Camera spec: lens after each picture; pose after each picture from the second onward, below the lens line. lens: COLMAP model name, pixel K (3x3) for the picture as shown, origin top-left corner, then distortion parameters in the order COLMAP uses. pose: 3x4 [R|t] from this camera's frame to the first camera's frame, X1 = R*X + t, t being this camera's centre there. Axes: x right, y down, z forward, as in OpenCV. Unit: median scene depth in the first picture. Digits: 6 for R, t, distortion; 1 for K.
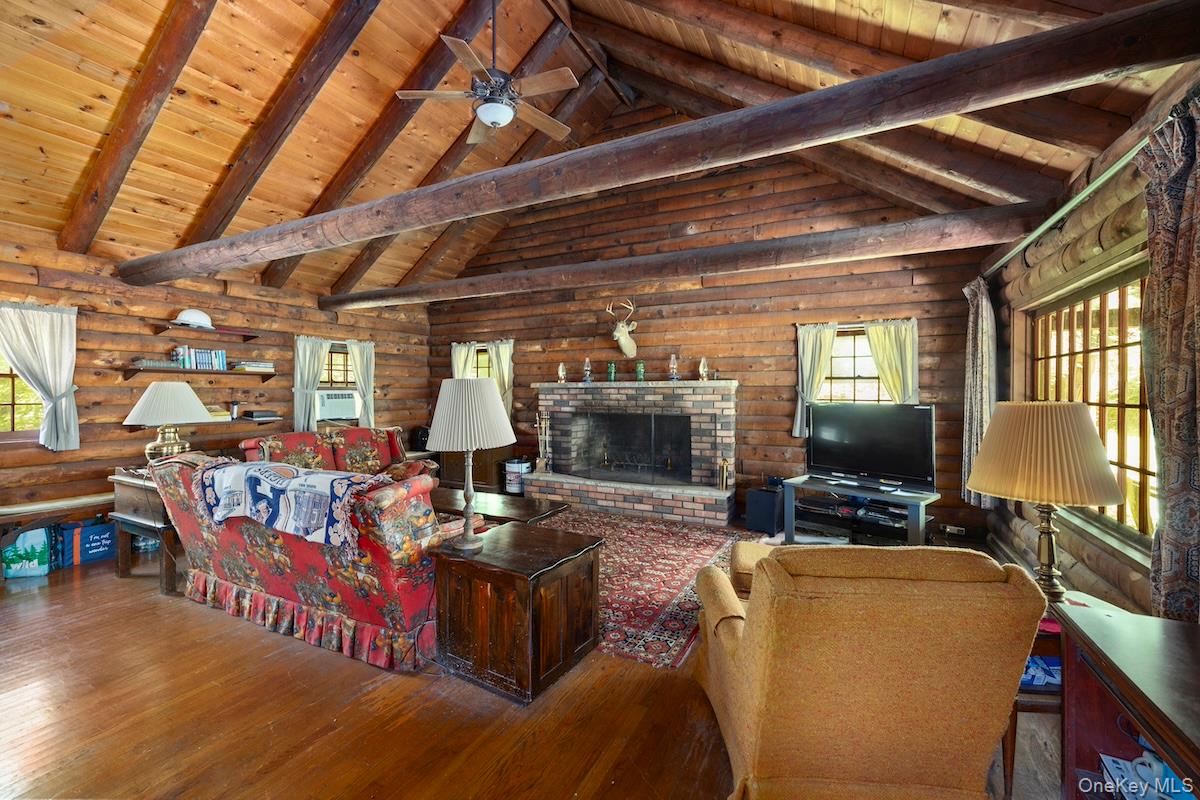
lens RADIAL K [[493.6, 0, 599.9], [0, 493.6, 395.0], [0, 0, 1]] dist [-0.003372, -0.000451]
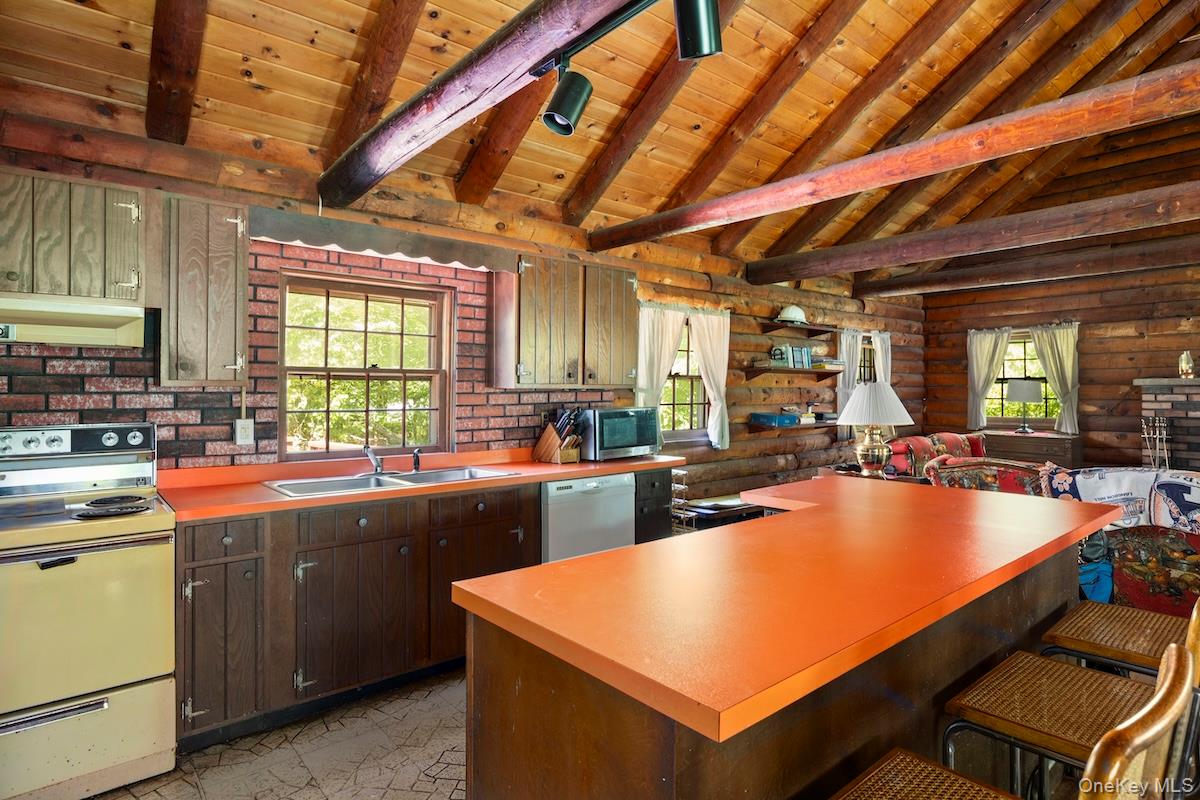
lens RADIAL K [[644.8, 0, 598.8], [0, 644.8, 391.9], [0, 0, 1]] dist [-0.001309, -0.001199]
pose [[0.920129, -0.003274, -0.391601, -0.500602], [0.001282, 0.999985, -0.005346, -0.000566], [0.391612, 0.004417, 0.920120, -0.219382]]
